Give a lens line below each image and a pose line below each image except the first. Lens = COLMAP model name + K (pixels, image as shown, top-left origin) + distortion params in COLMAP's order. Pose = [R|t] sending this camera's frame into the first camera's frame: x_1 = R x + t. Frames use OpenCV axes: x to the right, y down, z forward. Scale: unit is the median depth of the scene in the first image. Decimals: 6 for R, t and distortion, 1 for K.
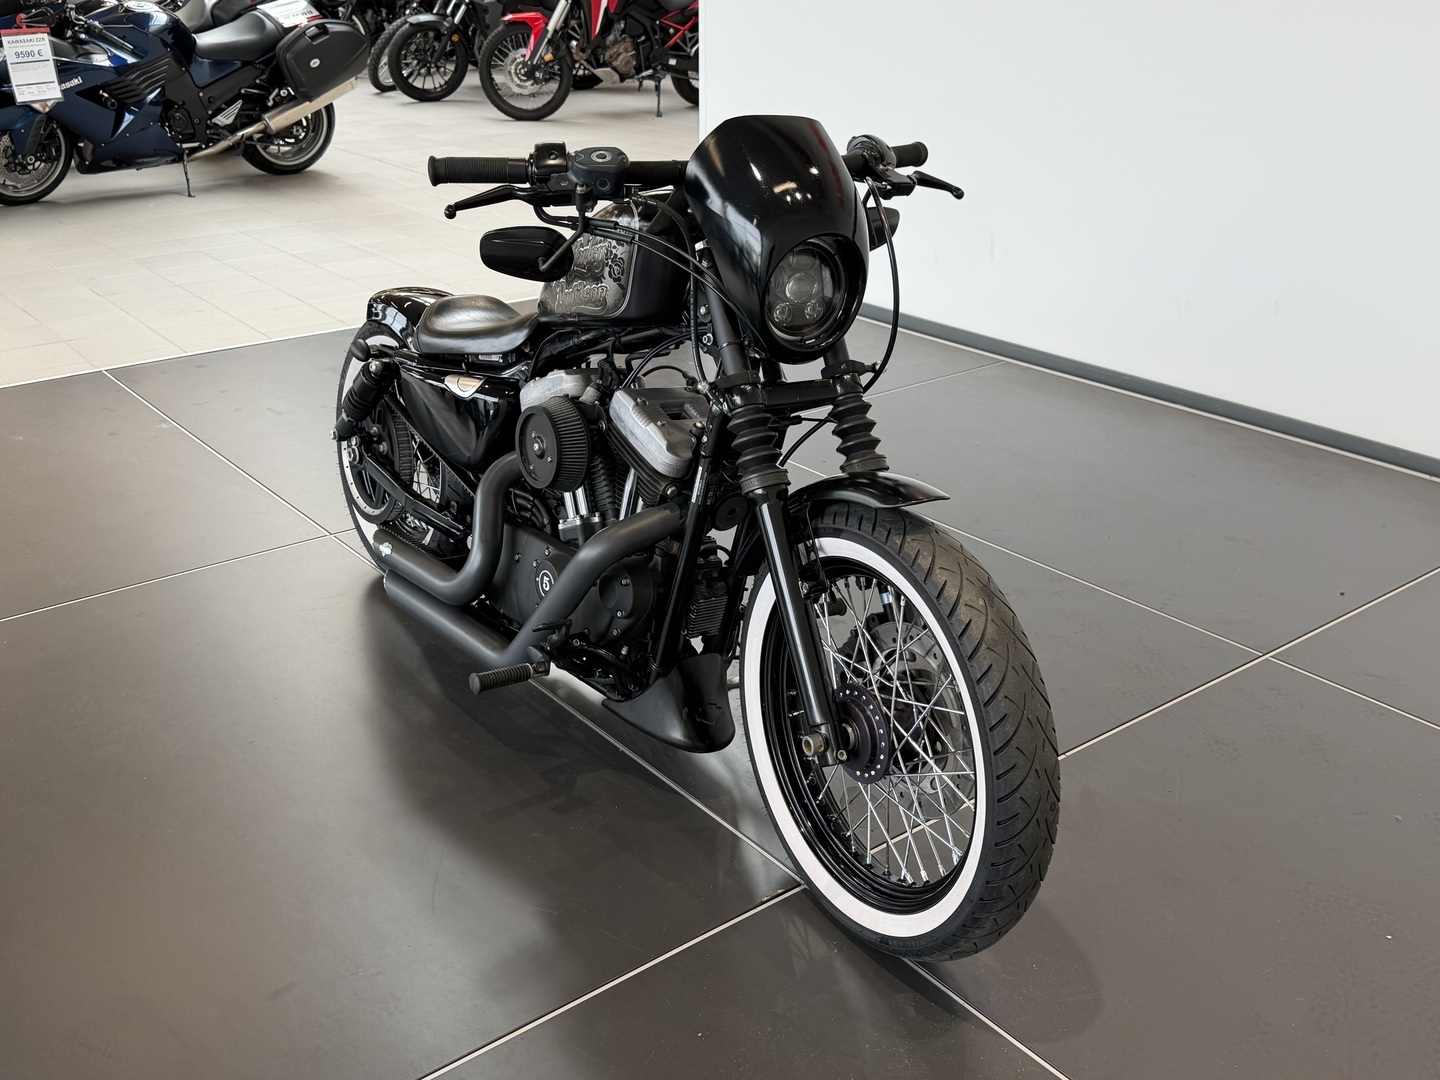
lens RADIAL K [[1415.6, 0, 723.2], [0, 1415.6, 567.5], [0, 0, 1]] dist [0.096997, 0.016604]
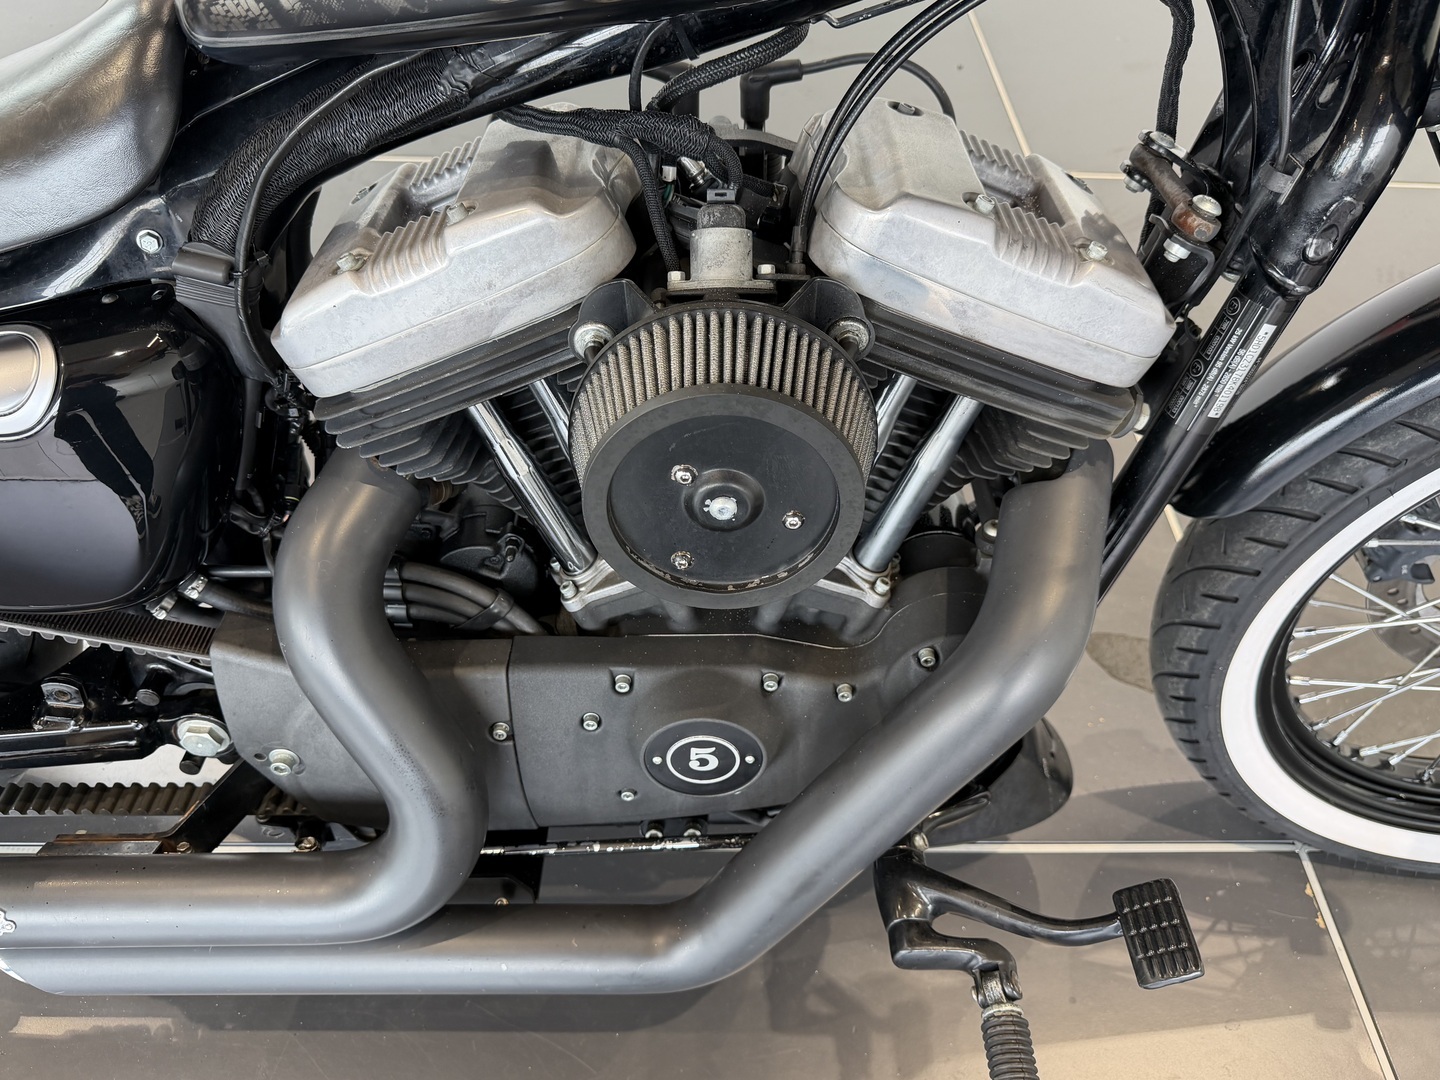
lens RADIAL K [[1047.9, 0, 716.4], [0, 1047.9, 552.0], [0, 0, 1]] dist [0.110486, -0.195318]
pose [[0.603819, -0.590744, 0.535186, -0.240903], [0.296537, 0.789681, 0.537093, -0.184353], [-0.739911, -0.165605, 0.652002, 0.815635]]
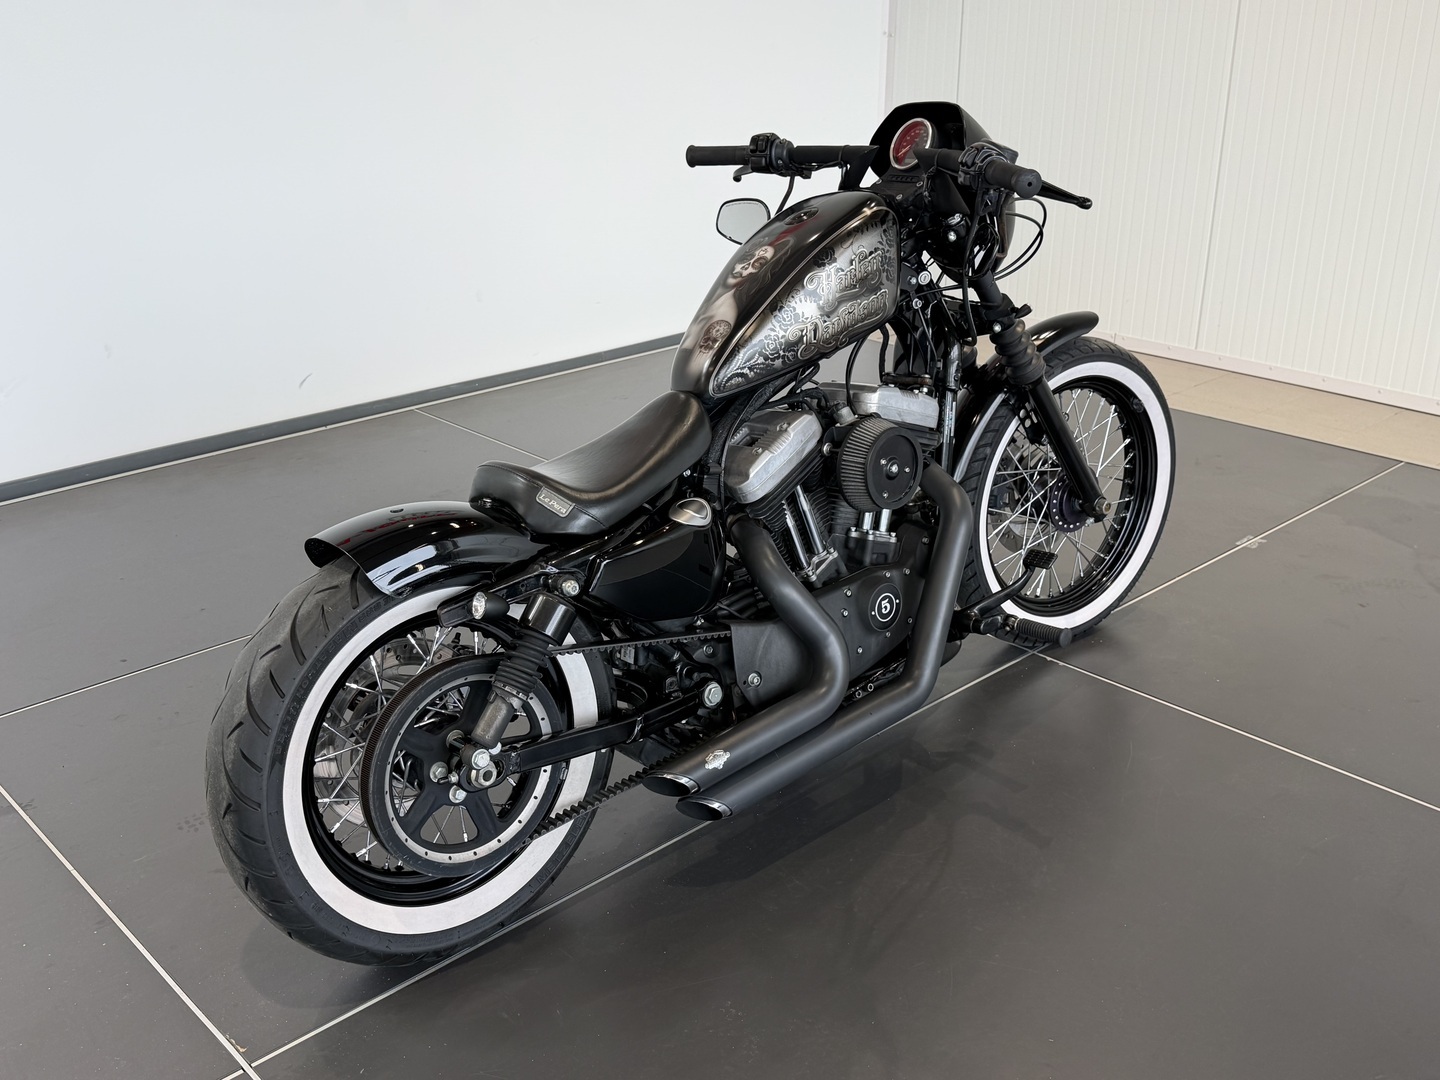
lens RADIAL K [[1415.6, 0, 723.2], [0, 1415.6, 567.5], [0, 0, 1]] dist [0.096997, 0.016604]
pose [[-0.082628, -0.392533, 0.916019, -1.010448], [0.421836, 0.818982, 0.389002, -0.443700], [-0.902899, 0.418552, 0.097914, 0.988260]]
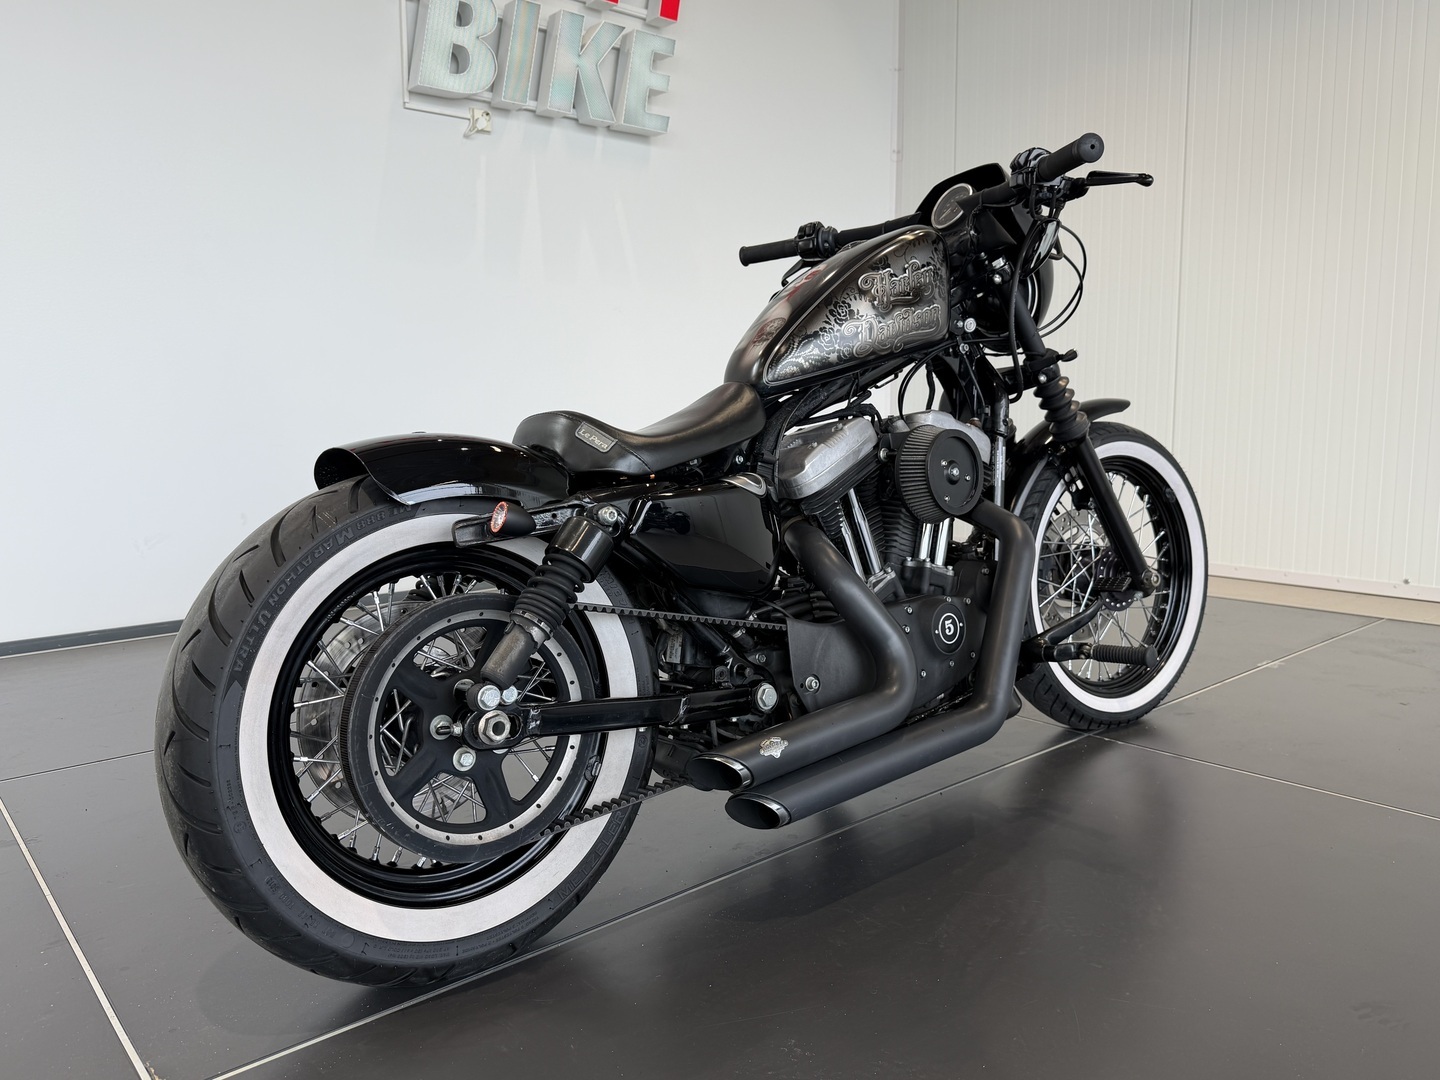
lens RADIAL K [[1047.9, 0, 716.4], [0, 1047.9, 552.0], [0, 0, 1]] dist [0.110486, -0.195318]
pose [[-0.043115, -0.133406, 0.990123, -0.794666], [0.426161, 0.893905, 0.138999, -0.193933], [-0.903619, 0.427945, 0.018312, 1.098307]]
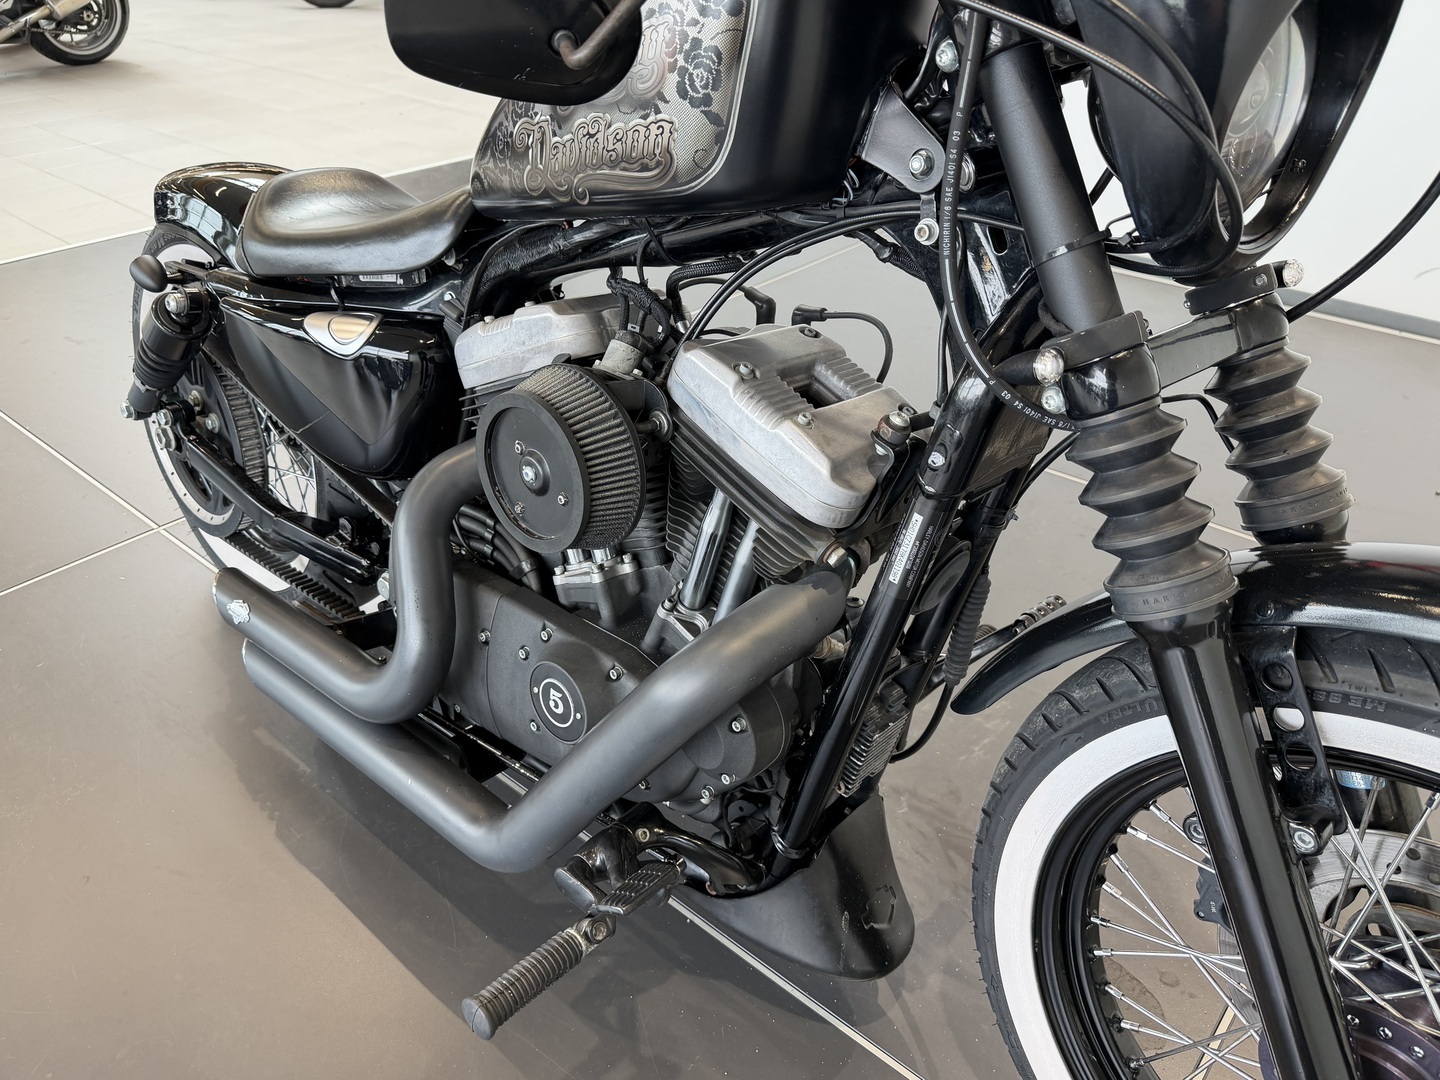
lens RADIAL K [[1047.9, 0, 716.4], [0, 1047.9, 552.0], [0, 0, 1]] dist [0.110486, -0.195318]
pose [[0.980574, -0.103776, 0.166450, -0.124988], [0.076887, 0.984027, 0.160560, -0.106414], [-0.180453, -0.144643, 0.972890, 0.594471]]
